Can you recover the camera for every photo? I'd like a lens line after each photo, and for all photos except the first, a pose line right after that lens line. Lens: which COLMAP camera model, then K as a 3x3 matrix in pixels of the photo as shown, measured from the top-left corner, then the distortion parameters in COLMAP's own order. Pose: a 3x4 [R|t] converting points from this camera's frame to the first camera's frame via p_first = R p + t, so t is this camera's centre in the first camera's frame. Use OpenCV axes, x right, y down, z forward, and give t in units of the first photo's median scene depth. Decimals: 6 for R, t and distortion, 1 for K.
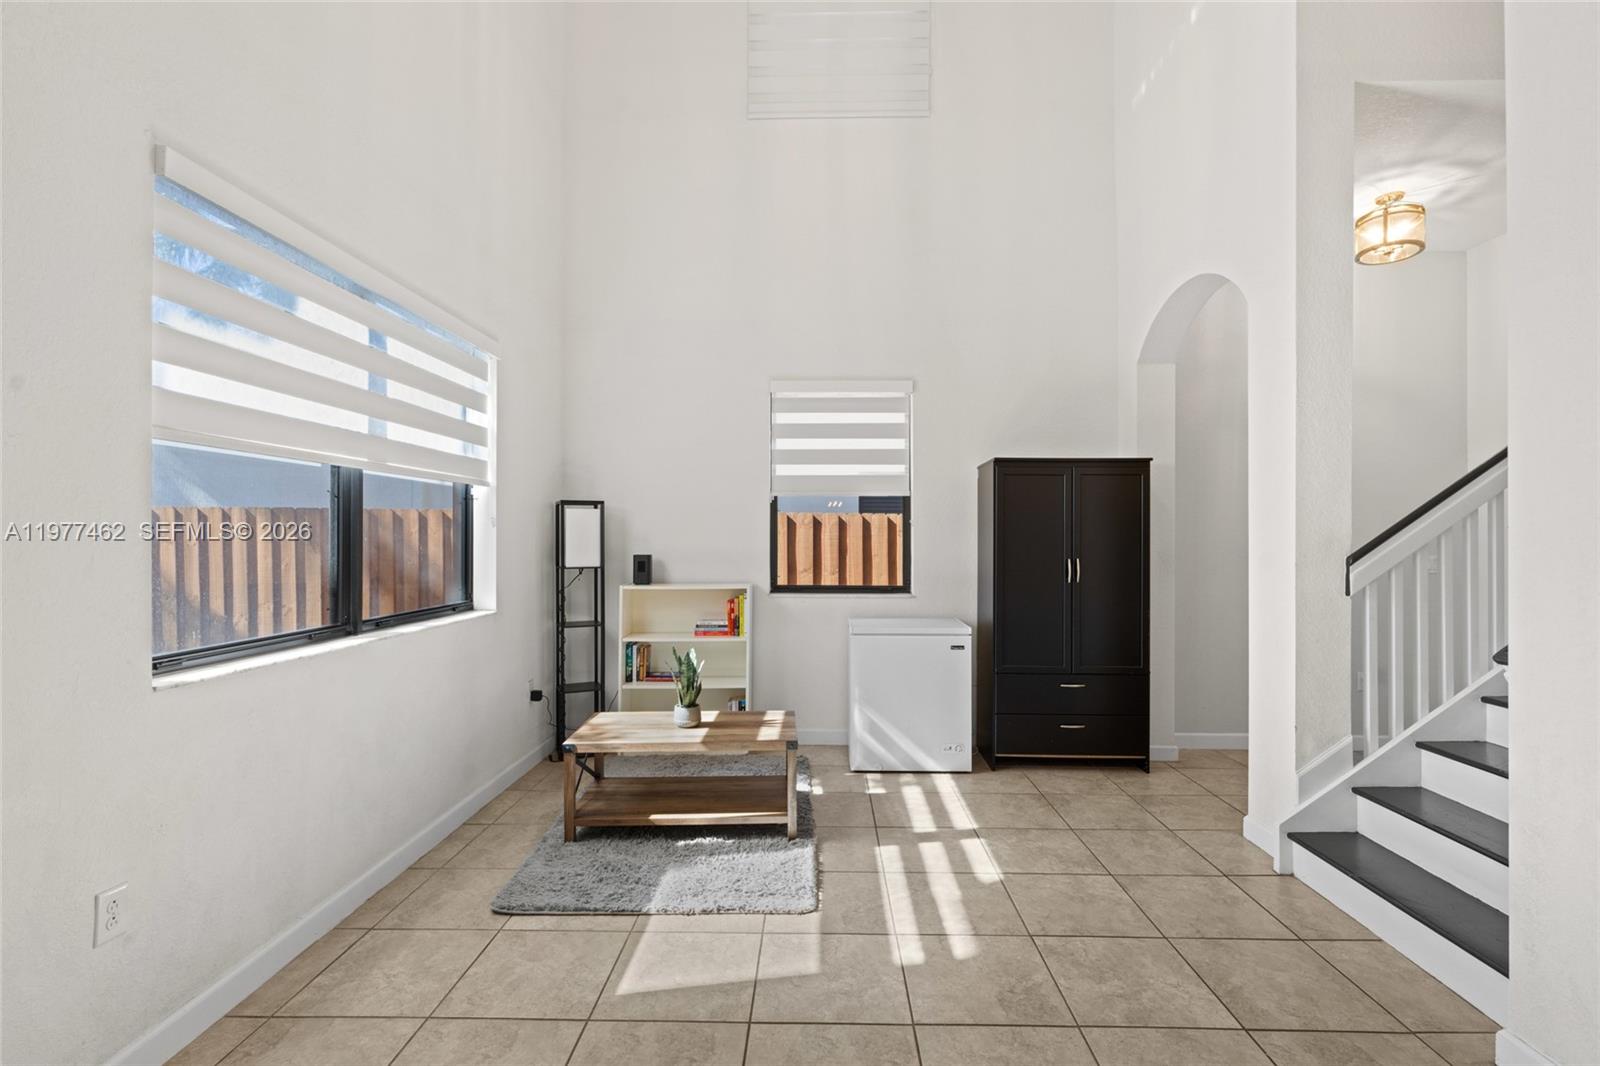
lens RADIAL K [[727.4, 0, 784.9], [0, 727.4, 536.3], [0, 0, 1]] dist [-0.009565, 0.003607]
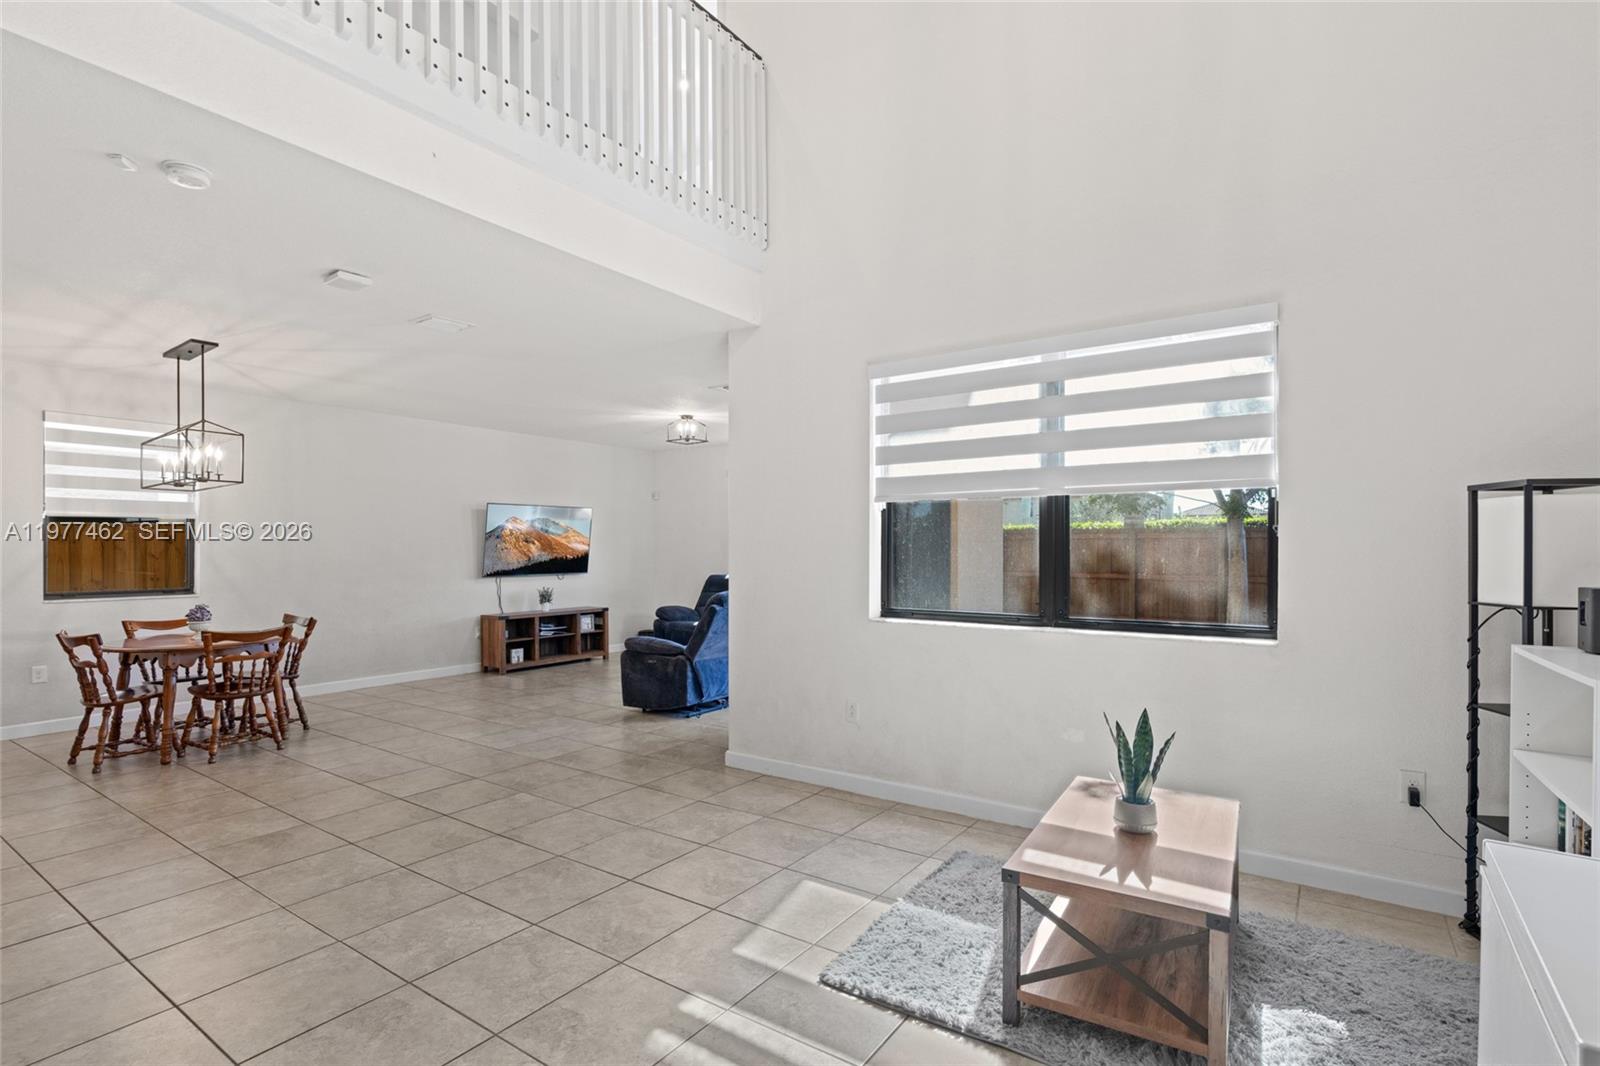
lens RADIAL K [[770.7, 0, 832.5], [0, 770.7, 559.1], [0, 0, 1]] dist [-0.002050, -0.000684]
pose [[-0.514815, 0.011648, -0.857222, 0.808064], [-0.001171, 0.999897, 0.014290, -0.001869], [0.857301, 0.008361, -0.514748, 1.464726]]
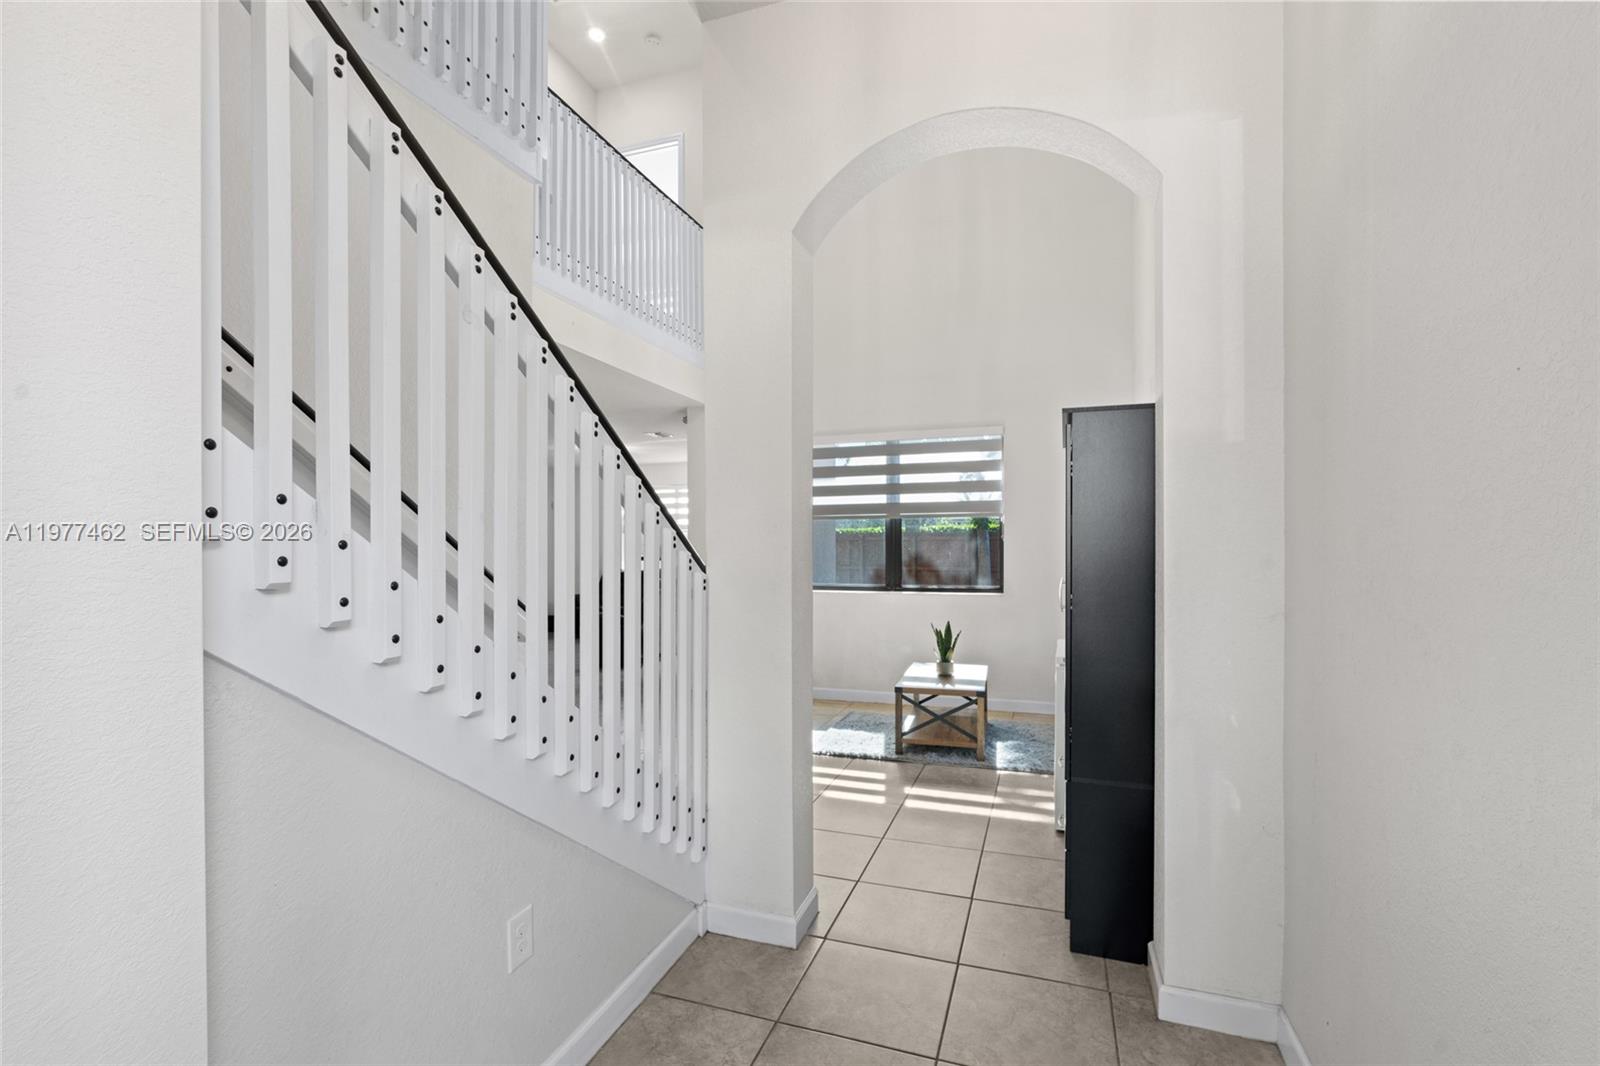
lens RADIAL K [[727.4, 0, 809.4], [0, 727.4, 539.0], [0, 0, 1]] dist [-0.009565, 0.003607]
pose [[-0.278493, -0.002591, -0.960435, 1.797559], [-0.003954, 0.999991, -0.001552, -0.022685], [0.960430, 0.003365, -0.278500, 1.495159]]
